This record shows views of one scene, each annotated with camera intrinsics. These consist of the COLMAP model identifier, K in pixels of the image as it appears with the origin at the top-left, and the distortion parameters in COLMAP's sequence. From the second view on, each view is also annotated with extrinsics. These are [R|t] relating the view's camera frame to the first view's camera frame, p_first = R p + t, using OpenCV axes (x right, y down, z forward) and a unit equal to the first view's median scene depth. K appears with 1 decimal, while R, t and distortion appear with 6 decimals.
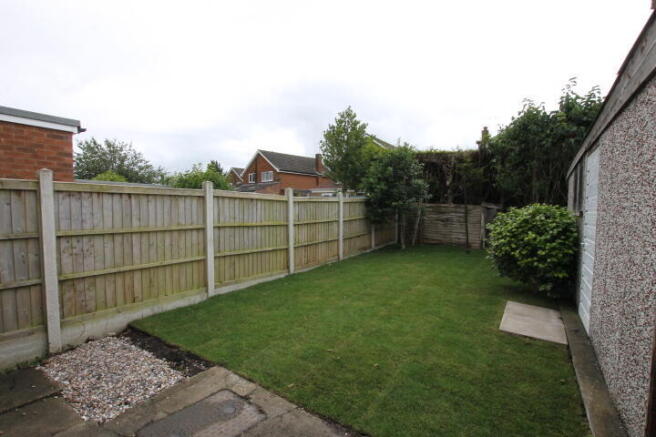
lens RADIAL K [[314.3, 0, 330.0], [0, 314.3, 222.8], [0, 0, 1]] dist [-0.025026, 0.002626]
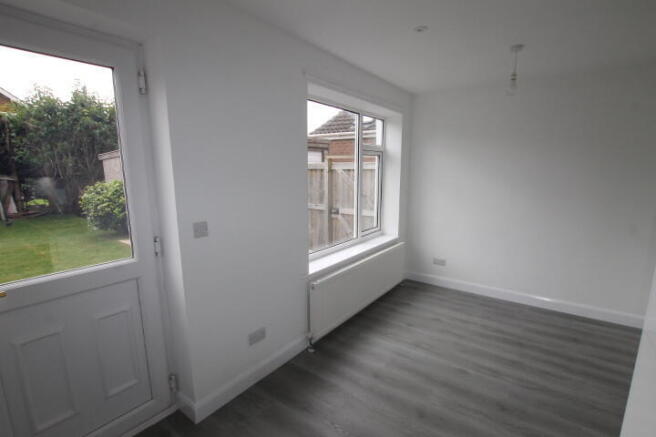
lens RADIAL K [[314.3, 0, 326.8], [0, 314.3, 223.6], [0, 0, 1]] dist [-0.025026, 0.002626]
pose [[0.041063, -0.178148, 0.983147, -0.995777], [0.051555, 0.983043, 0.175976, -0.068057], [-0.997826, 0.043460, 0.049551, -0.174665]]
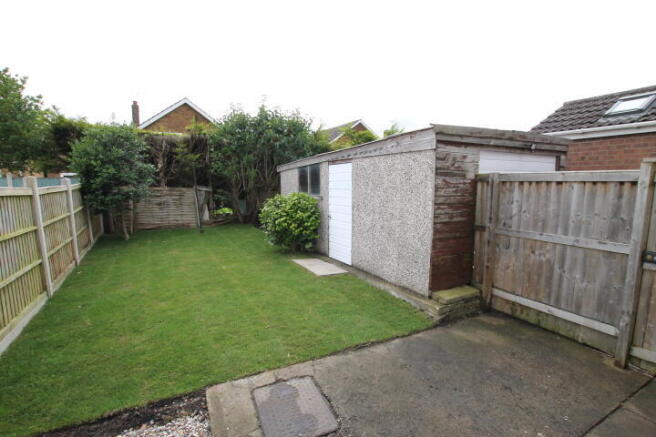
lens RADIAL K [[314.3, 0, 326.4], [0, 314.3, 222.5], [0, 0, 1]] dist [-0.025026, 0.002626]
pose [[0.462698, -0.118538, 0.878555, -0.651215], [0.047517, 0.992912, 0.108943, -0.077956], [-0.885242, -0.008662, 0.465051, 0.179645]]
